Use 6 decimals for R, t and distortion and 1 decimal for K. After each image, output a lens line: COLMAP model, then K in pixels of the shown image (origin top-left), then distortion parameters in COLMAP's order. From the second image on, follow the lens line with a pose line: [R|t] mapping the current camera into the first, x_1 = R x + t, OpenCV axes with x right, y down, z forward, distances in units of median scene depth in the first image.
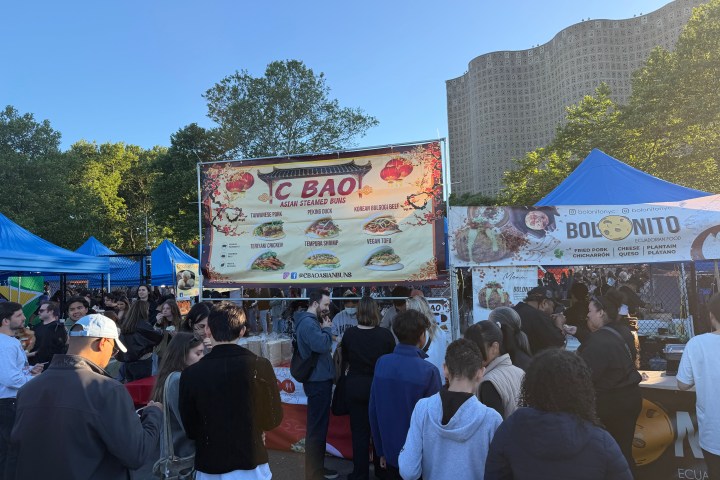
lens RADIAL K [[495.8, 0, 360.0], [0, 495.8, 240.0], [0, 0, 1]] dist [0.093238, -0.097355]
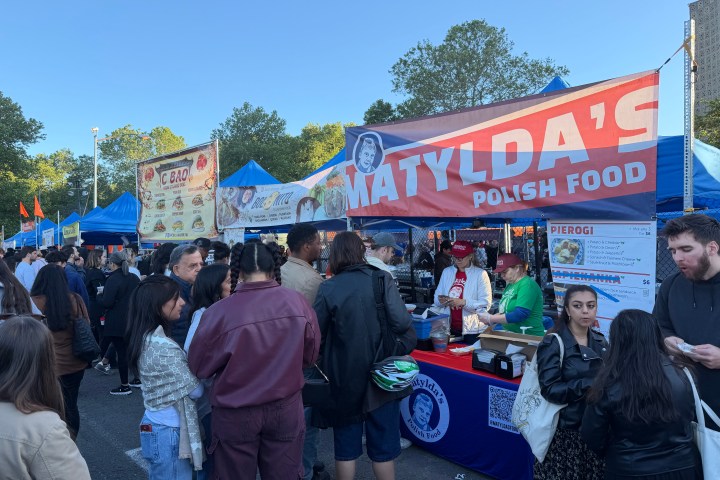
lens RADIAL K [[495.8, 0, 360.0], [0, 495.8, 240.0], [0, 0, 1]] dist [0.093238, -0.097355]
pose [[0.899614, 0.005880, -0.436646, 0.101448], [0.025083, 0.997563, 0.065110, 0.000097], [0.435965, -0.069526, 0.897274, -0.011036]]
